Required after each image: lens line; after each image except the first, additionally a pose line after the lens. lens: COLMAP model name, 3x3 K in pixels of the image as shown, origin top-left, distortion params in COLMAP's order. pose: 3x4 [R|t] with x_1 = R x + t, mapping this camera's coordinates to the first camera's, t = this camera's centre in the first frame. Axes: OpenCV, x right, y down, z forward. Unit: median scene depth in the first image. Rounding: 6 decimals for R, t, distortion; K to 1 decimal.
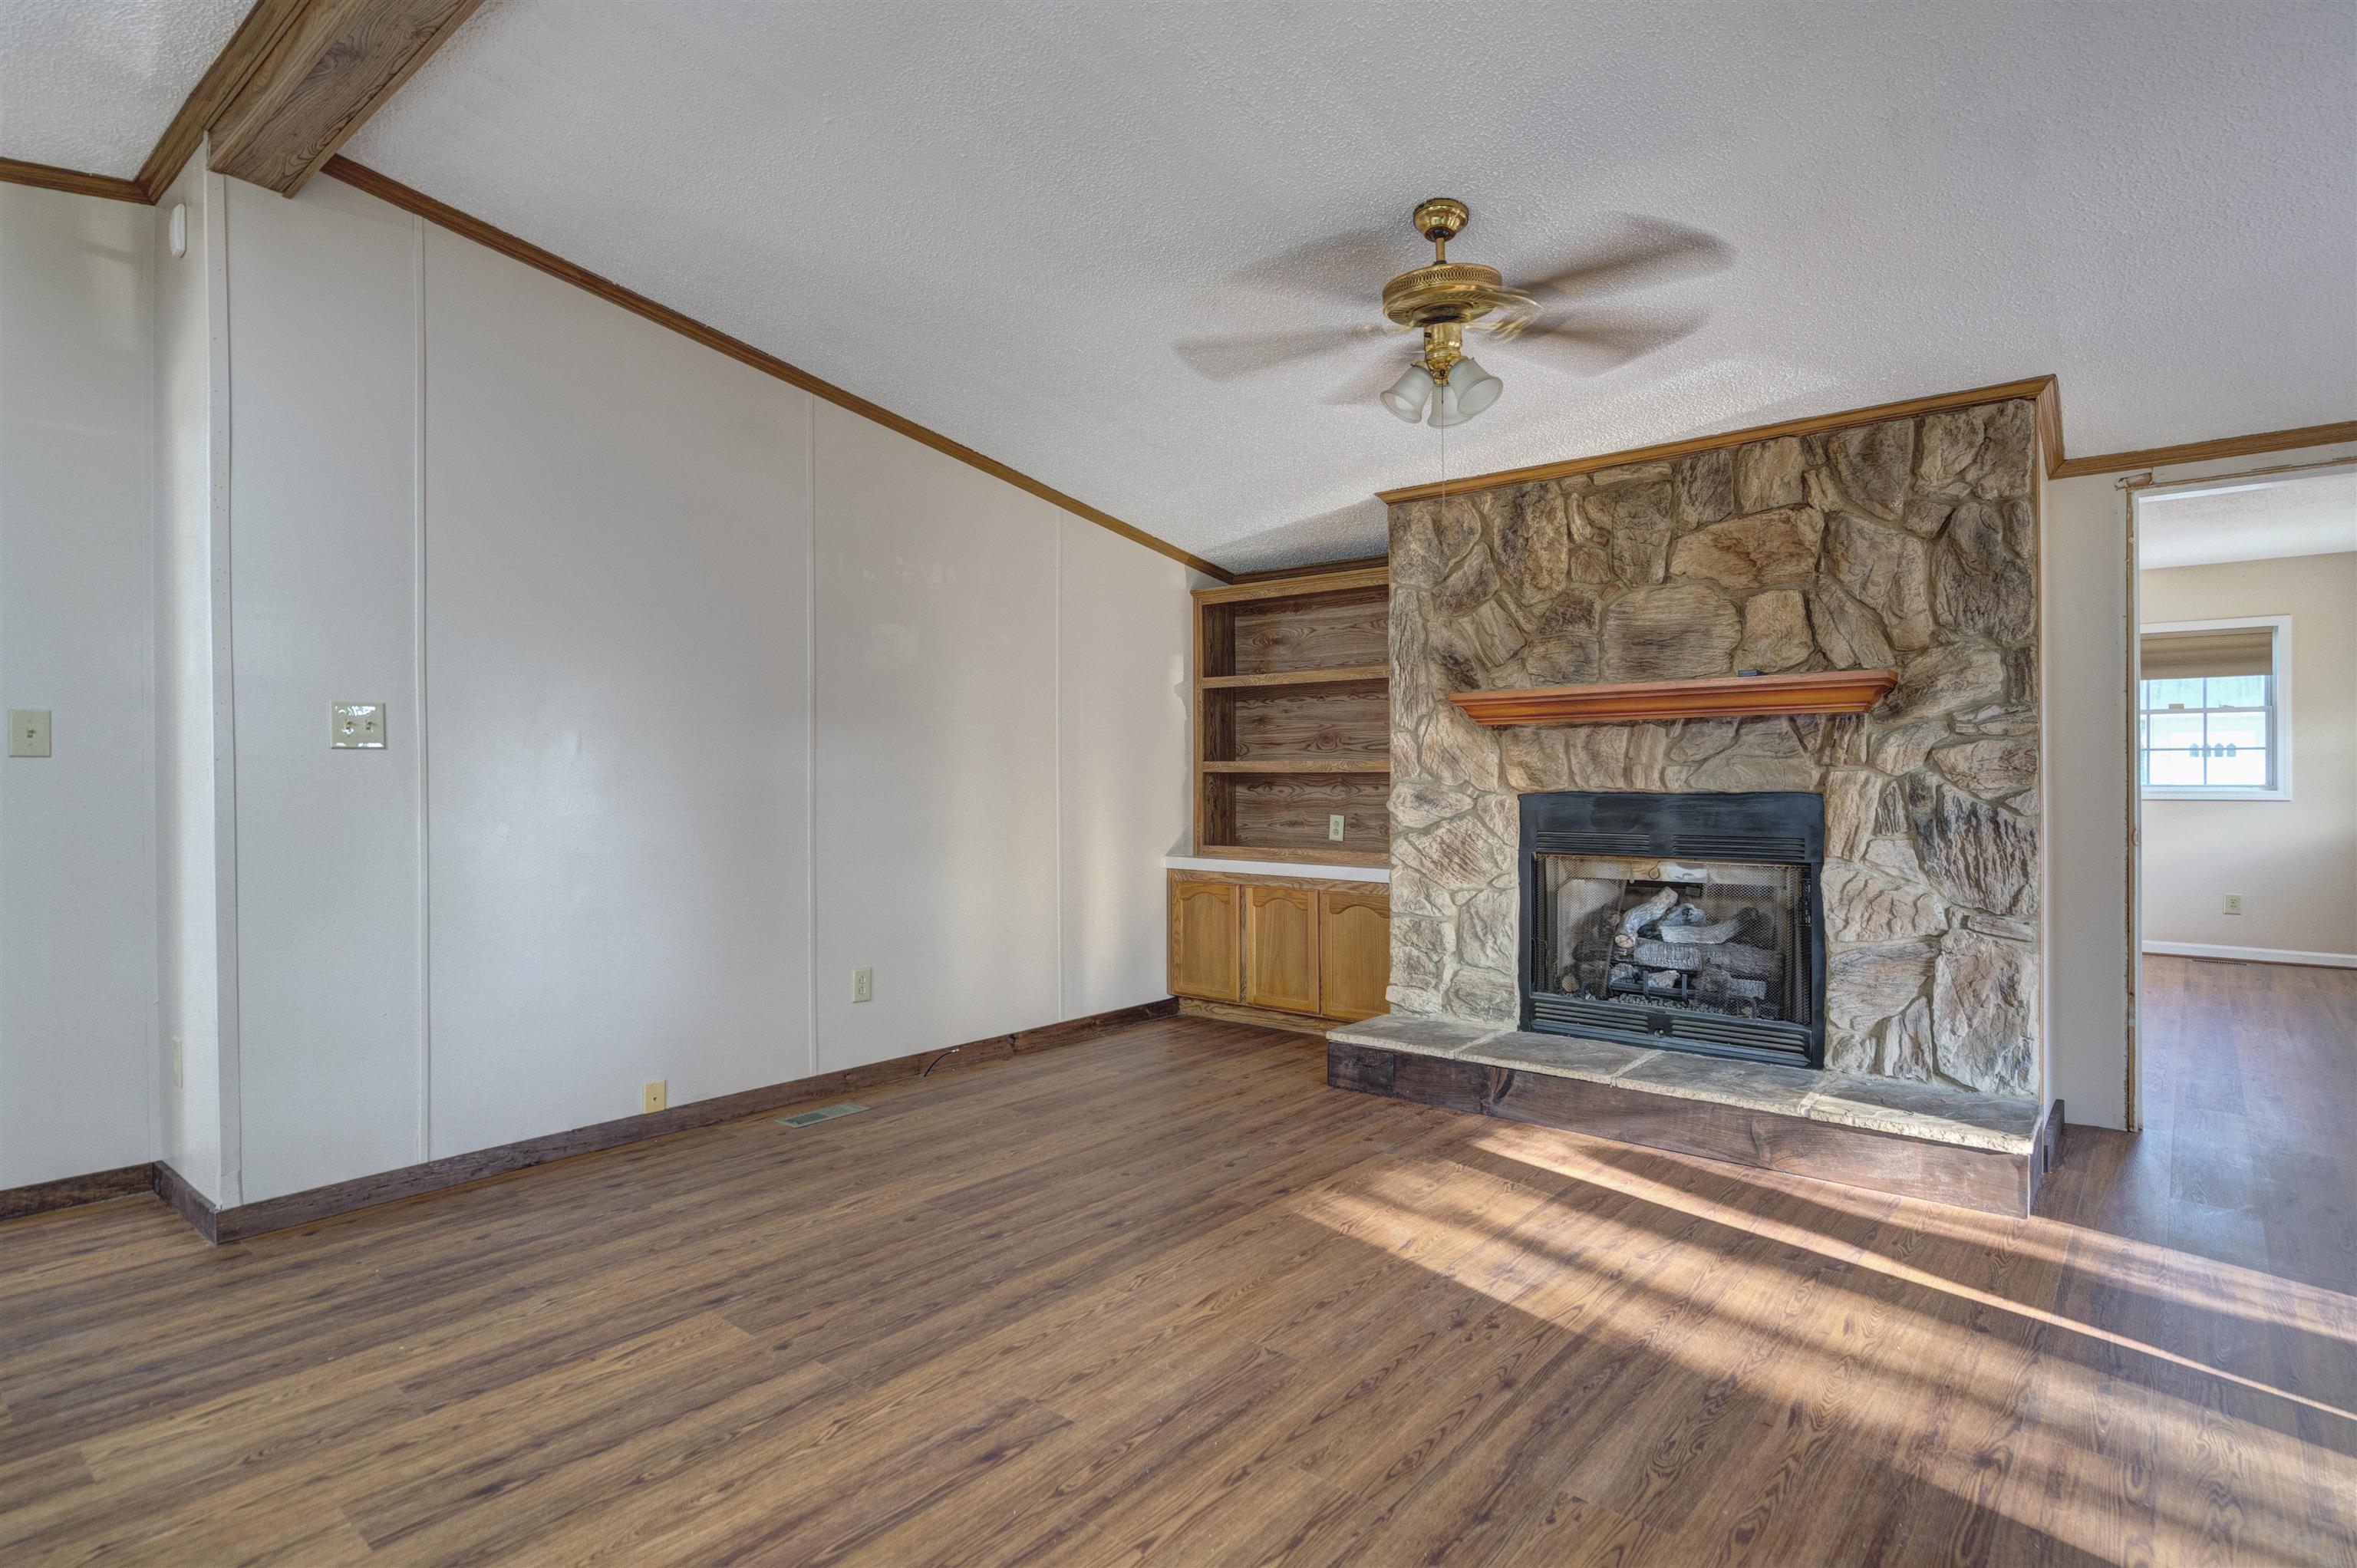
lens RADIAL K [[1186.5, 0, 1162.3], [0, 1186.5, 780.2], [0, 0, 1]] dist [0.000944, 0.002389]
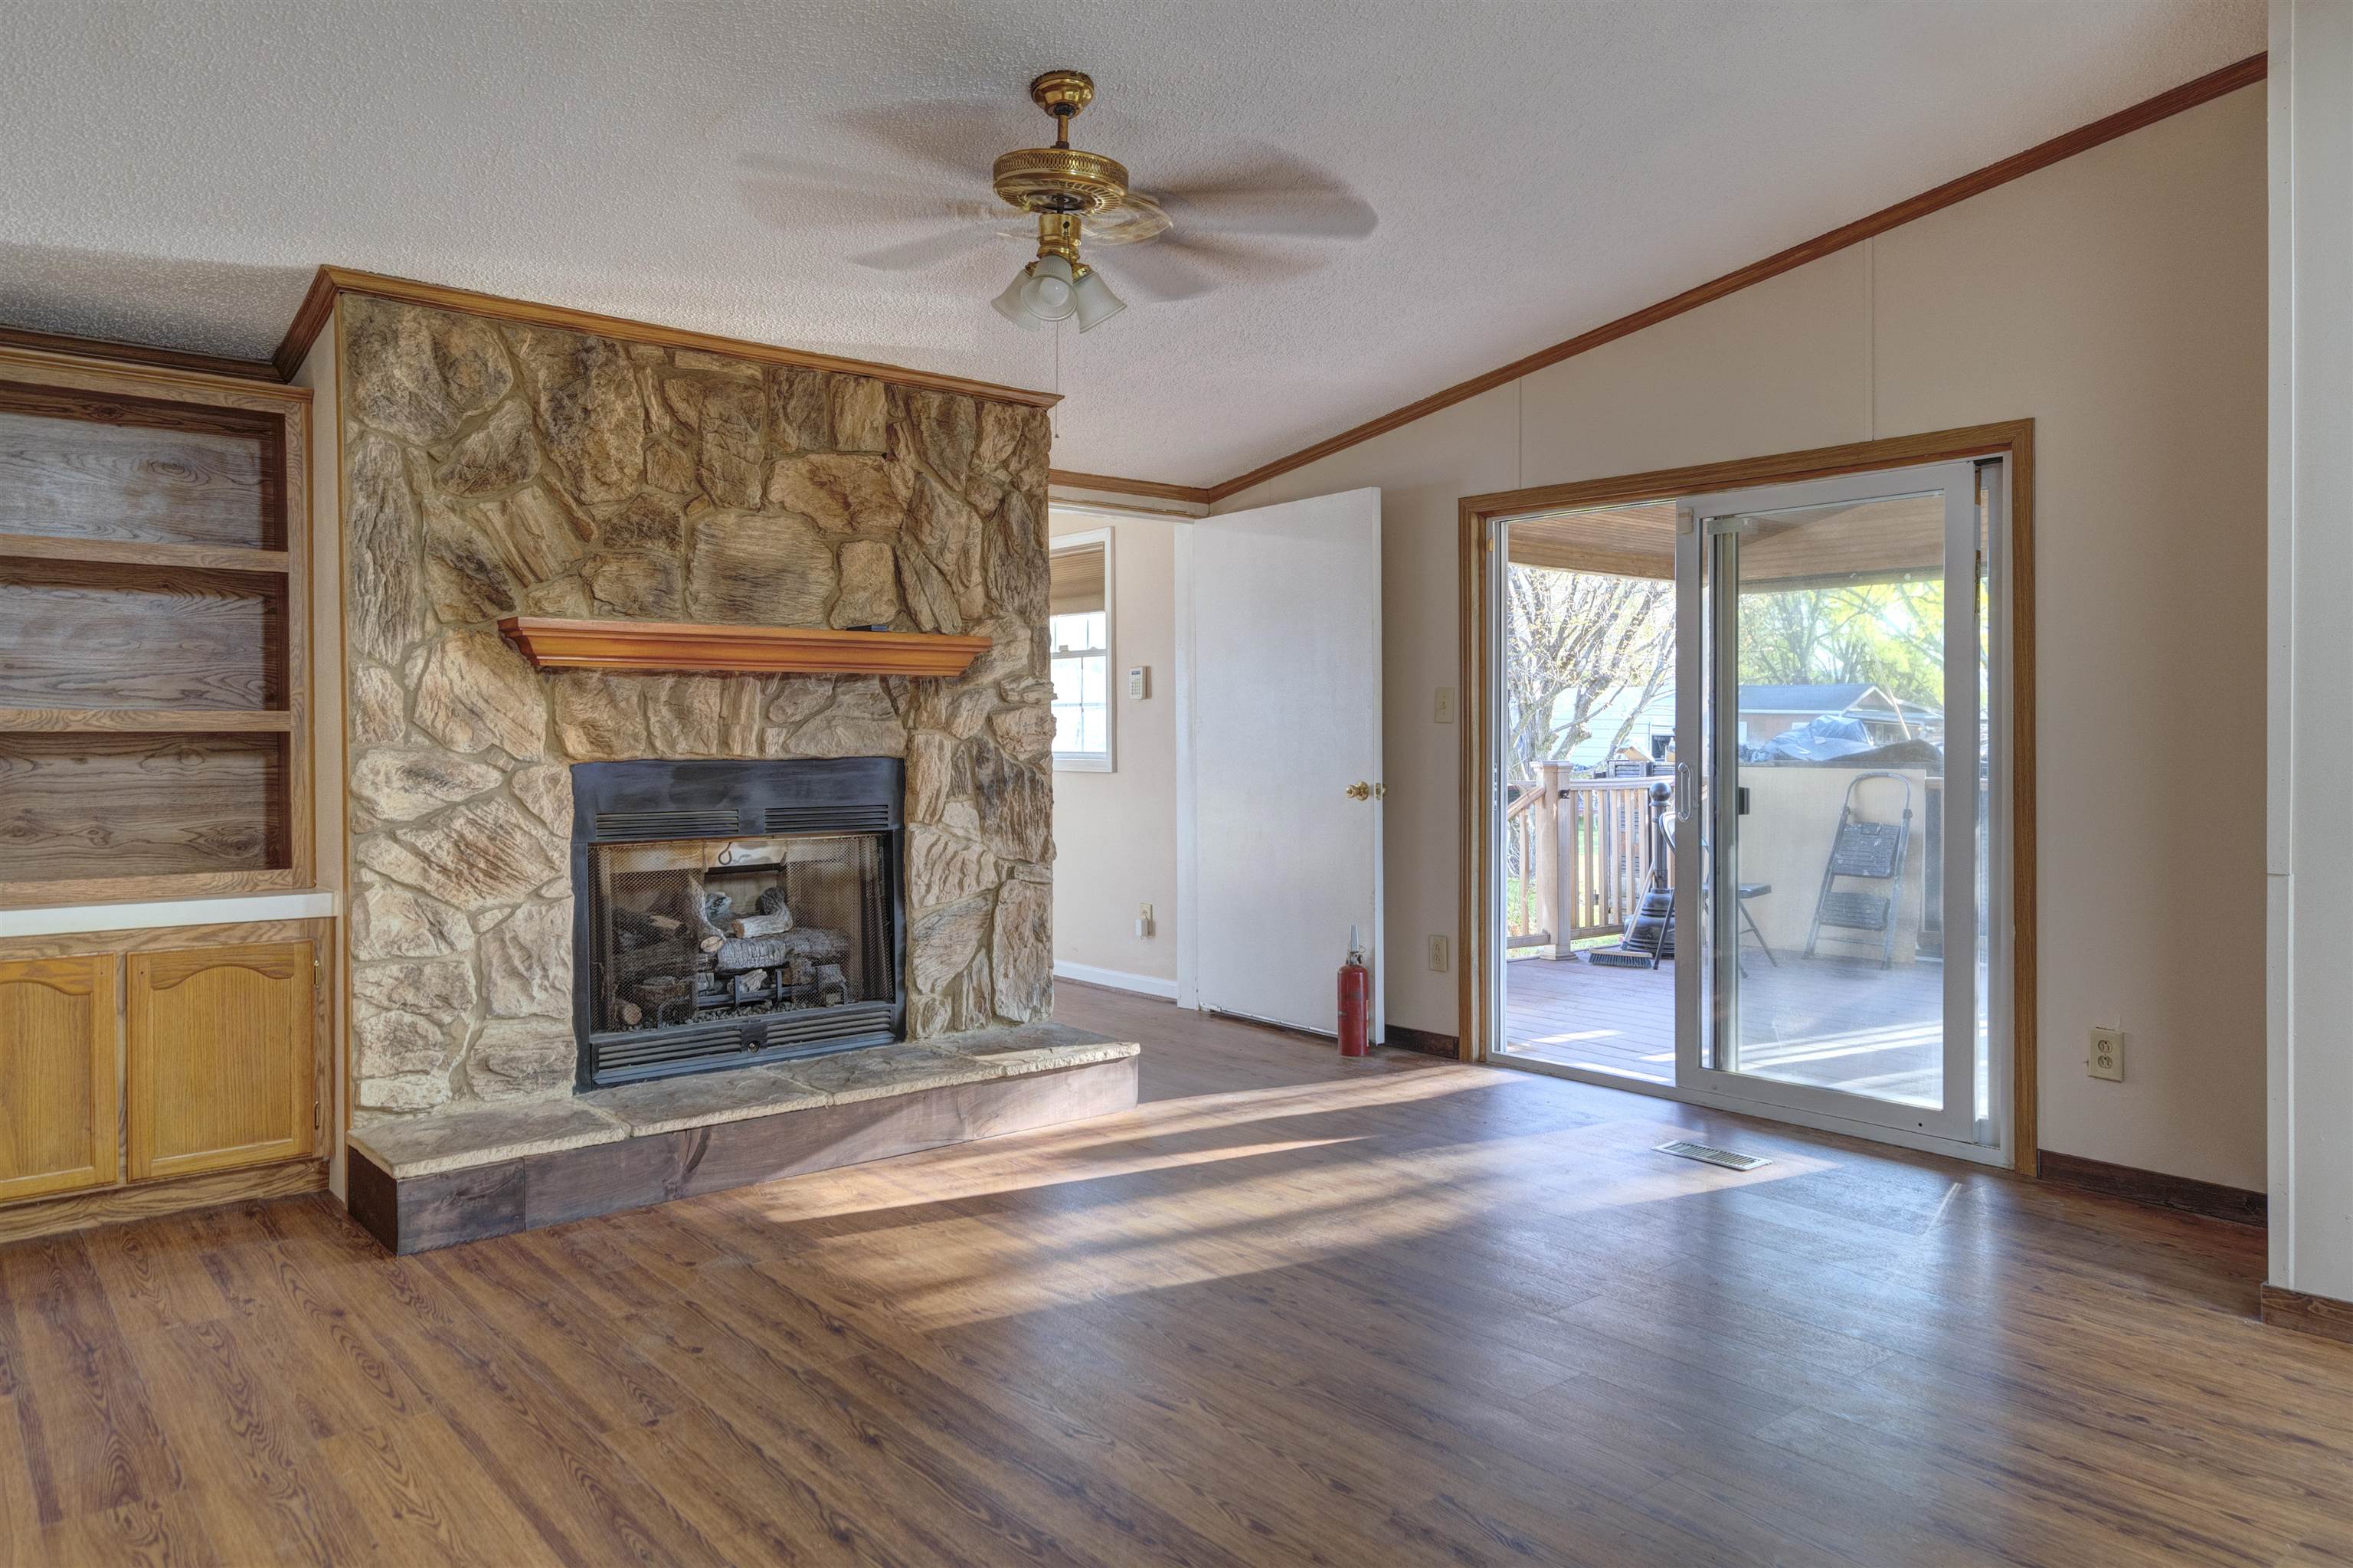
lens RADIAL K [[1593.2, 0, 1190.0], [0, 1593.2, 755.5], [0, 0, 1]] dist [0.008422, 0.000457]
pose [[0.155784, -0.008311, 0.987756, -0.651540], [0.003058, 0.999964, 0.007931, -0.000176], [-0.987786, 0.001785, 0.155804, 0.529203]]
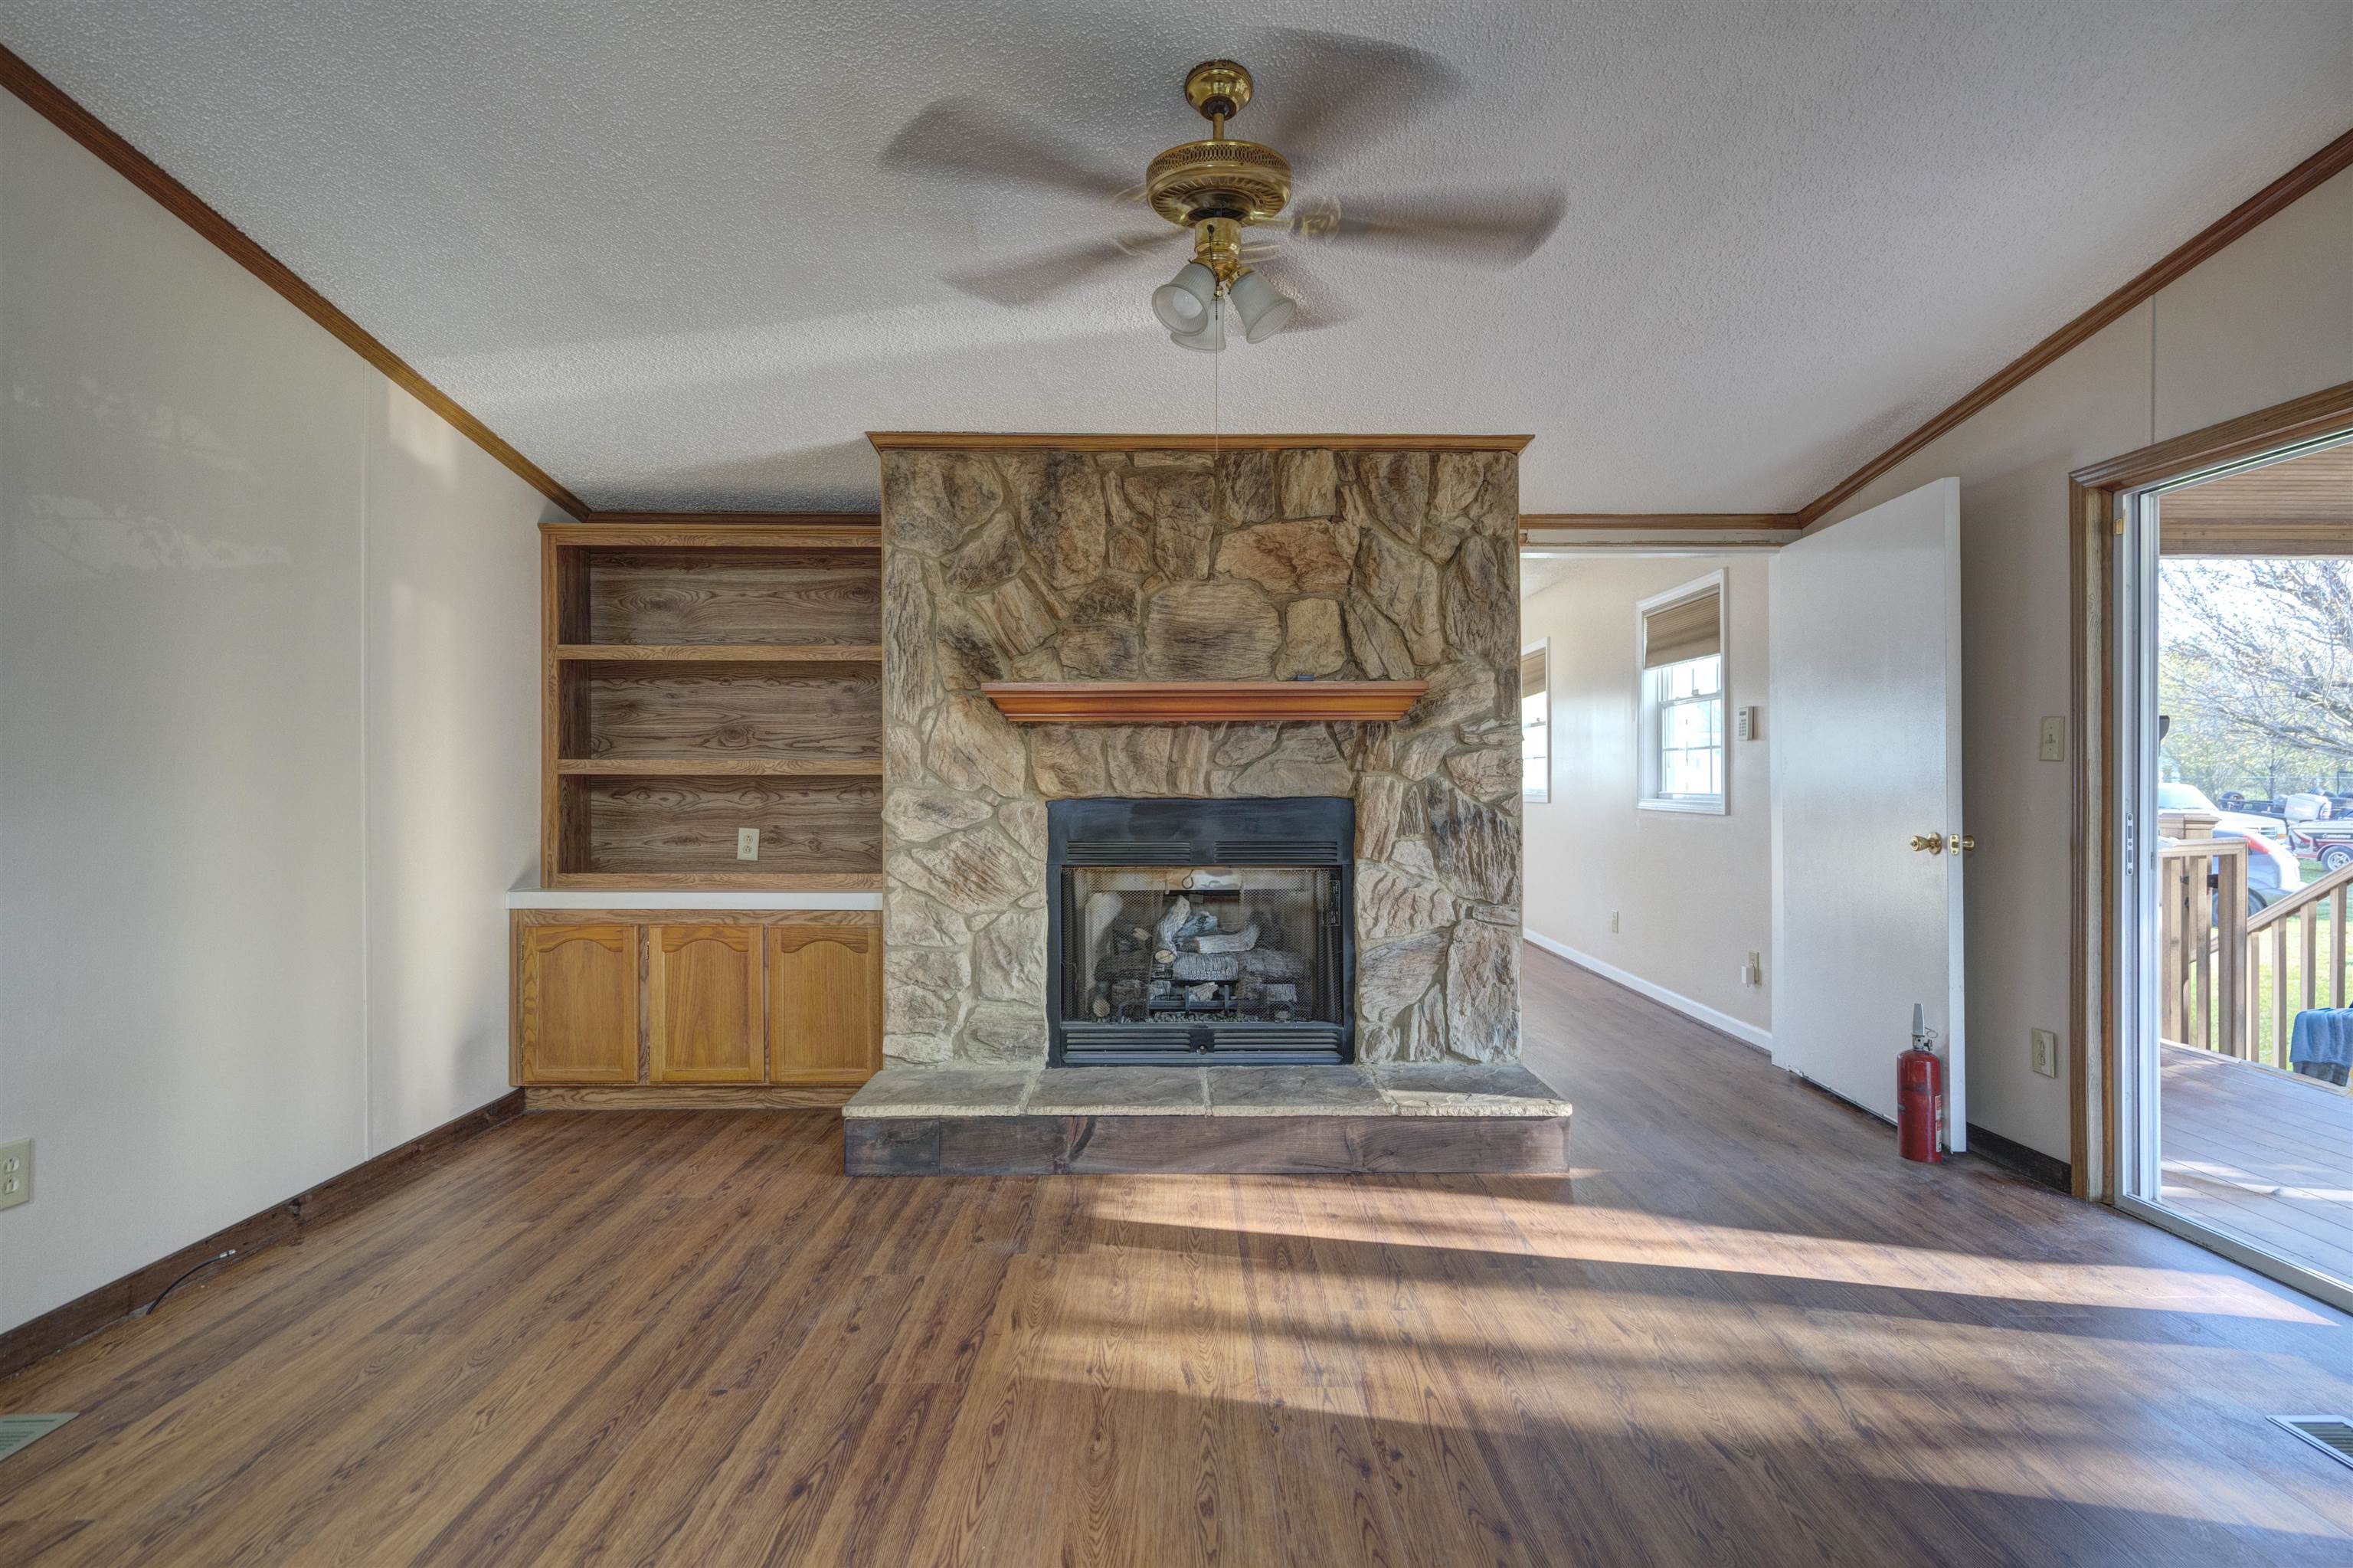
lens RADIAL K [[1184.6, 0, 1160.3], [0, 1184.6, 780.3], [0, 0, 1]] dist [0.000944, 0.002389]
pose [[0.759975, 0.002982, 0.649945, -0.231271], [-0.000501, 0.999992, -0.004002, 0.000016], [-0.649952, 0.002716, 0.759970, 0.300343]]
